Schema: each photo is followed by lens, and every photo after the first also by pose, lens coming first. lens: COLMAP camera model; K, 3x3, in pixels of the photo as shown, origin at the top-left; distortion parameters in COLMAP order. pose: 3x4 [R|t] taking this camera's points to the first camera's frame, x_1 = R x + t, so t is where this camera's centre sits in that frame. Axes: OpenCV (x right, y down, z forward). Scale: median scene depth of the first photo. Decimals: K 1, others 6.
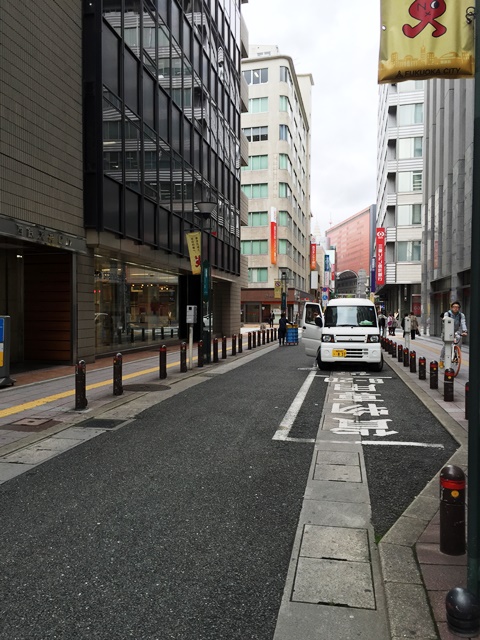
lens RADIAL K [[549.4, 0, 239.6], [0, 549.4, 319.4], [0, 0, 1]] dist [0.006049, -0.001321]
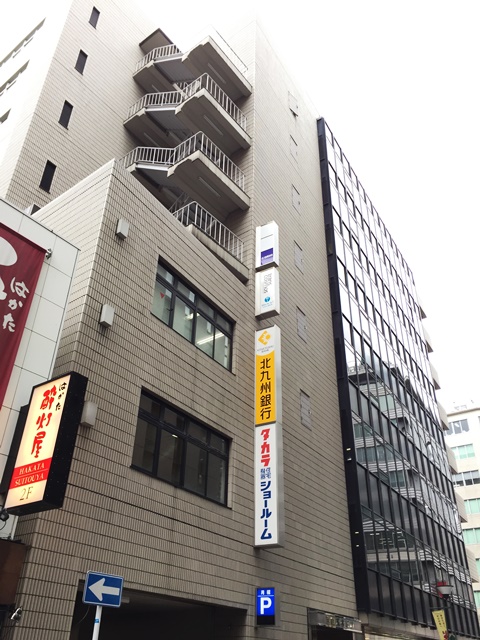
lens RADIAL K [[549.4, 0, 245.6], [0, 549.4, 317.6], [0, 0, 1]] dist [0.006049, -0.001321]
pose [[0.937854, -0.177907, -0.297957, -0.000403], [-0.020443, 0.828779, -0.559203, 0.001419], [0.346427, 0.530542, 0.773637, -0.275108]]
